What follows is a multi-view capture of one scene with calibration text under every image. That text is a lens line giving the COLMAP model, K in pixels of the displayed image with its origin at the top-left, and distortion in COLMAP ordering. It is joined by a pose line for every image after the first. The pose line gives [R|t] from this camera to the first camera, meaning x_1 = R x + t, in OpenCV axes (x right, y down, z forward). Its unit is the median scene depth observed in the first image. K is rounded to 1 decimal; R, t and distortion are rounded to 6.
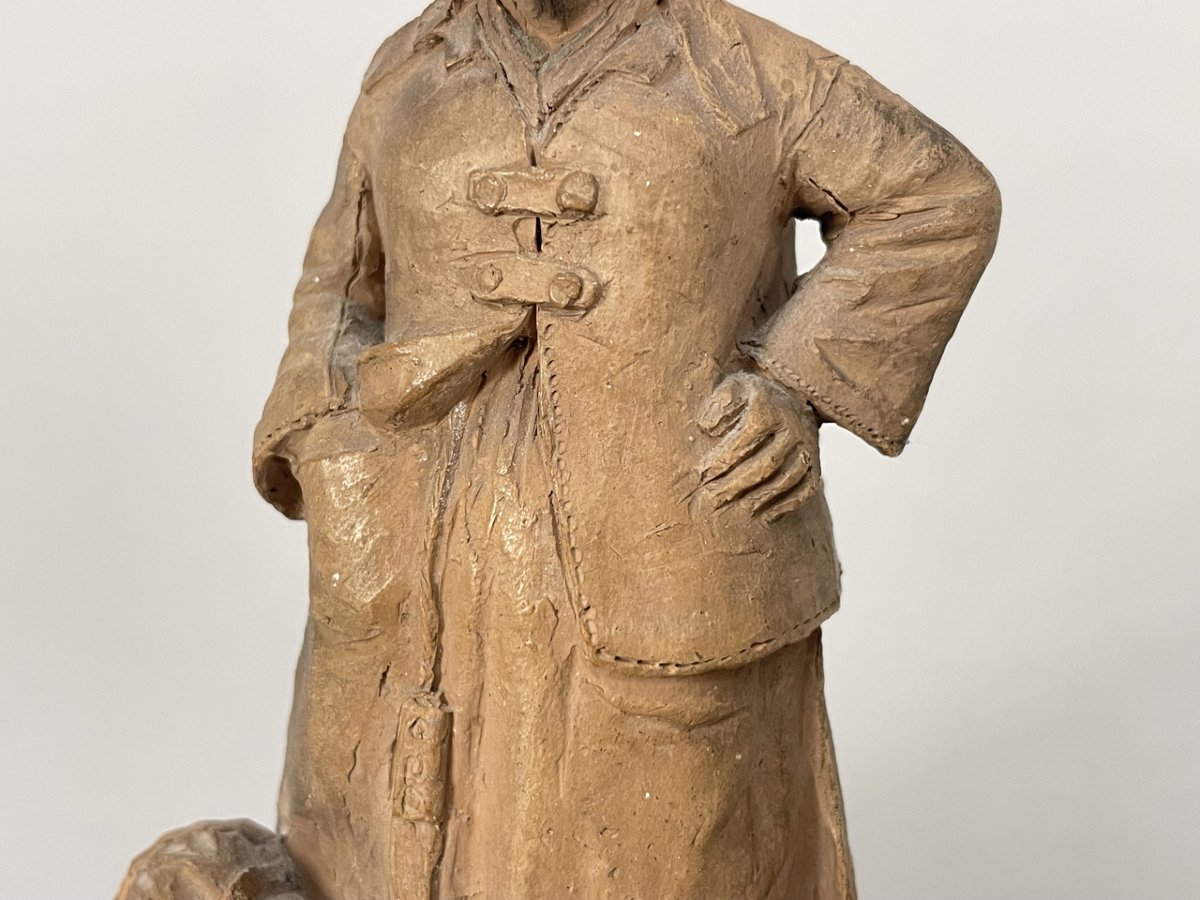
lens RADIAL K [[1482.2, 0, 593.6], [0, 1482.2, 434.1], [0, 0, 1]] dist [0.123693, 0.000000]
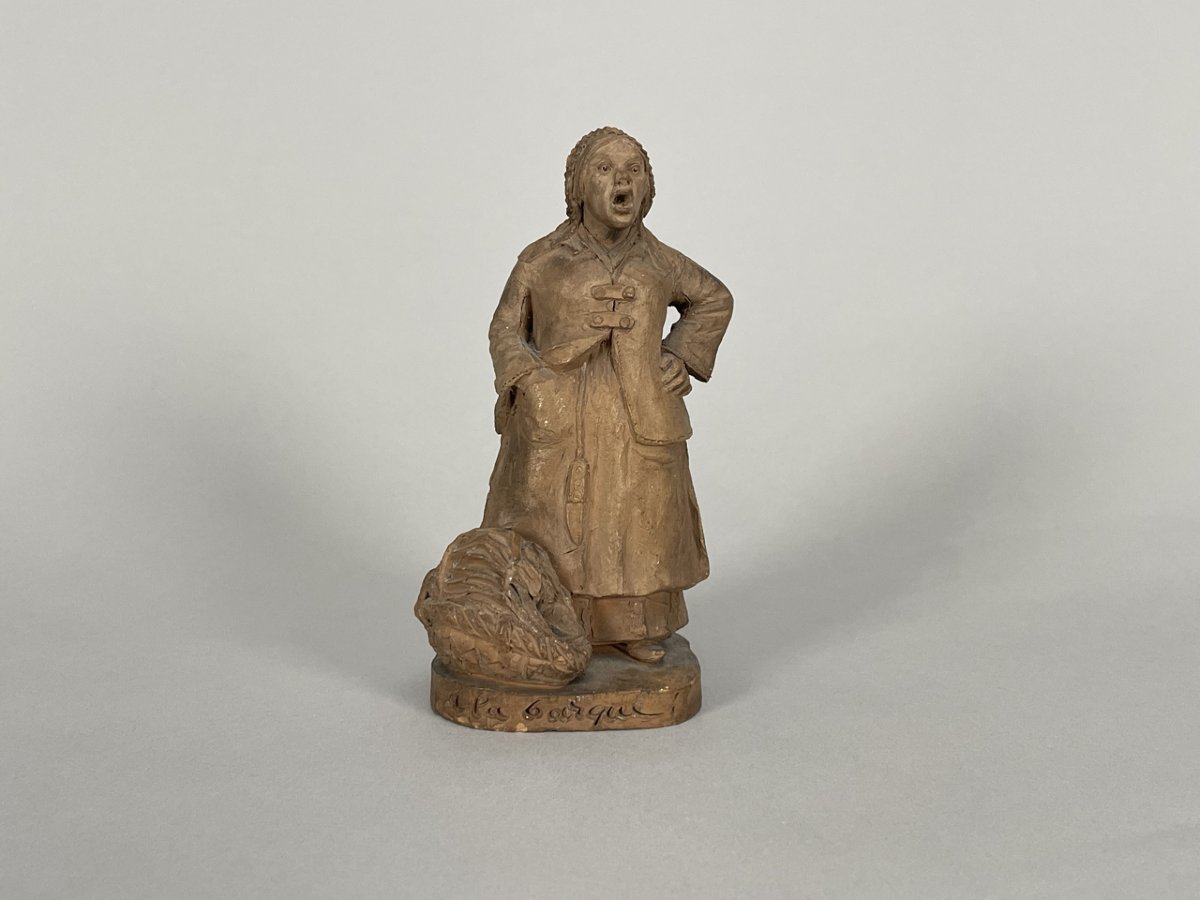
lens RADIAL K [[1482.2, 0, 603.7], [0, 1482.2, 444.9], [0, 0, 1]] dist [0.123693, 0.000000]
pose [[0.917187, -0.029649, 0.397351, -1.265020], [0.076408, 0.991808, -0.102364, 0.460177], [-0.391061, 0.124248, 0.911939, -1.756628]]
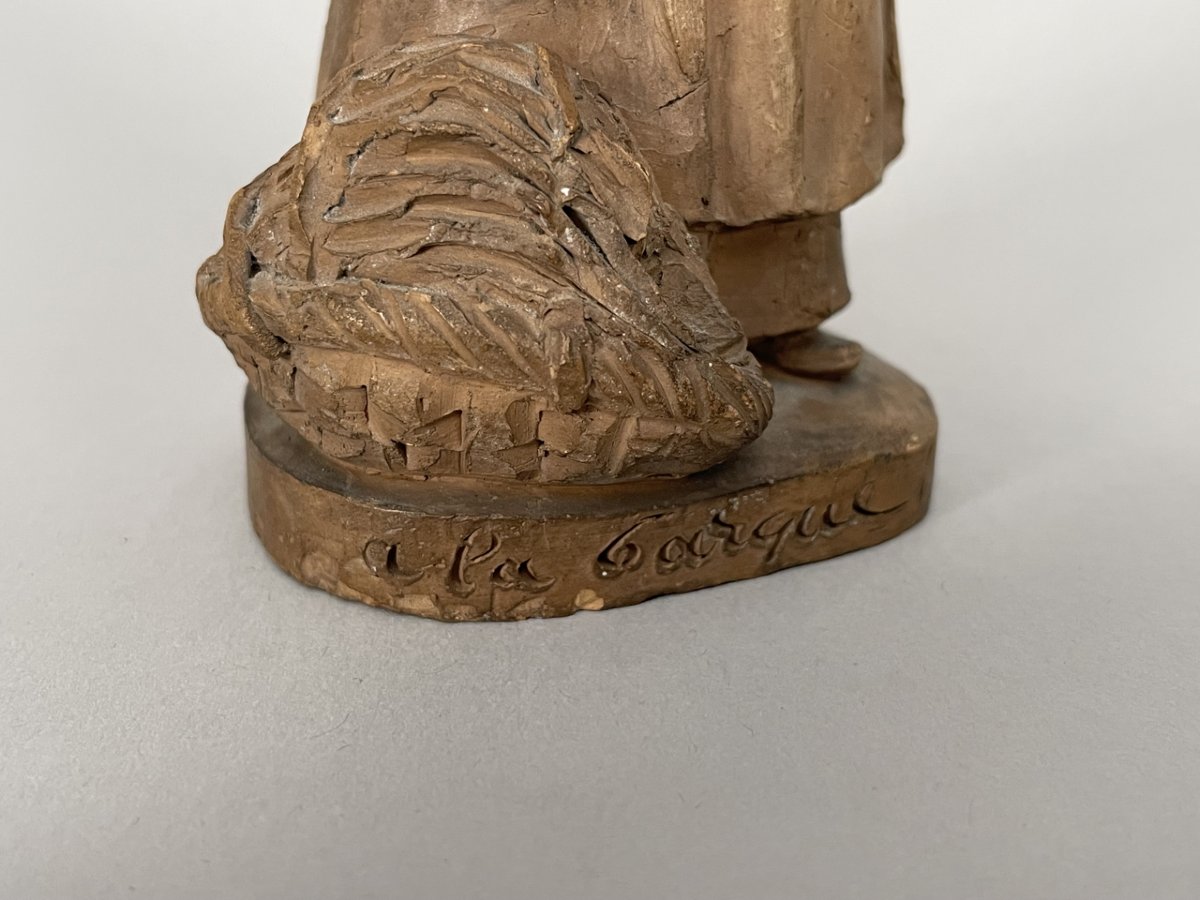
lens RADIAL K [[1482.2, 0, 603.8], [0, 1482.2, 448.0], [0, 0, 1]] dist [0.123693, 0.000000]
pose [[0.702227, -0.249064, 0.666967, -0.935993], [0.155474, 0.967849, 0.197729, 0.382465], [-0.694770, -0.035154, 0.718372, 0.314878]]
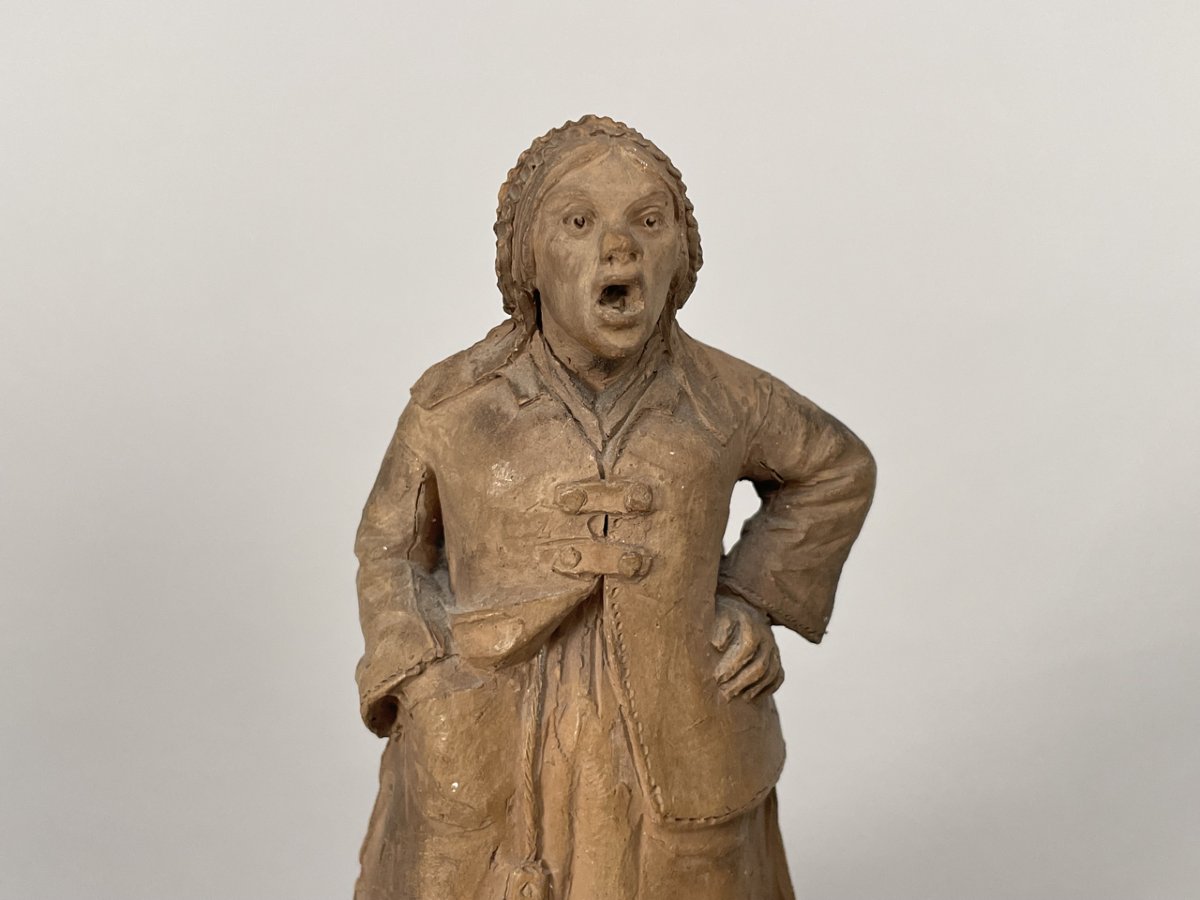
lens RADIAL K [[1482.2, 0, 602.8], [0, 1482.2, 444.5], [0, 0, 1]] dist [0.123693, 0.000000]
pose [[0.946954, -0.070004, 0.313653, -0.455320], [0.072509, 0.997361, 0.003689, -0.207228], [-0.313083, 0.019249, 0.949531, -0.320082]]
